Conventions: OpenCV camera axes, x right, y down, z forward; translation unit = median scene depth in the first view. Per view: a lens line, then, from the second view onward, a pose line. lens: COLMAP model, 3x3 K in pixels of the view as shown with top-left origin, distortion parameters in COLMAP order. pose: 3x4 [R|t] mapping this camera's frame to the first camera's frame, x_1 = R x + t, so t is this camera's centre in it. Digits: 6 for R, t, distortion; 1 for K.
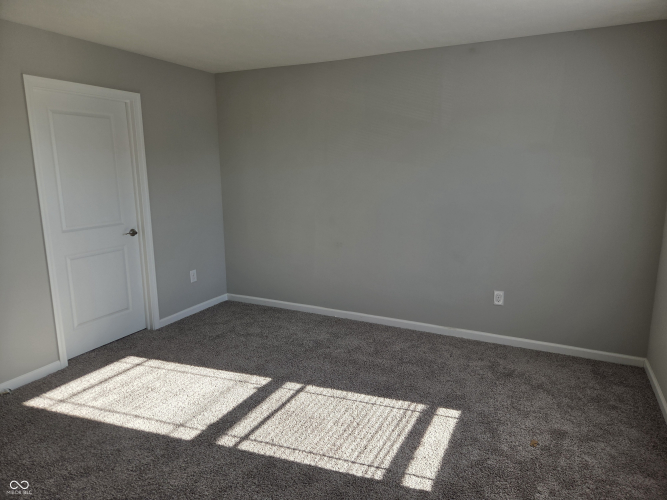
lens RADIAL K [[455.1, 0, 334.6], [0, 455.1, 250.1], [0, 0, 1]] dist [0.050660, -0.014267]
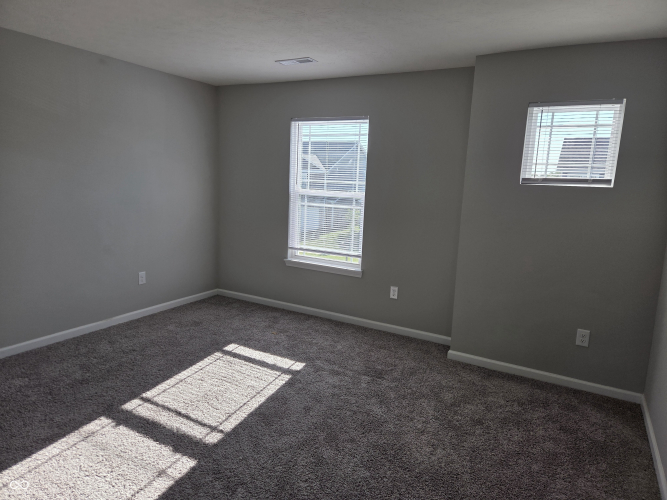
lens RADIAL K [[455.1, 0, 334.8], [0, 455.1, 250.5], [0, 0, 1]] dist [0.050660, -0.014267]
pose [[0.041197, -0.157727, 0.986623, -1.033399], [0.148344, 0.977483, 0.150071, -0.092558], [-0.988077, 0.140177, 0.063667, 0.541984]]
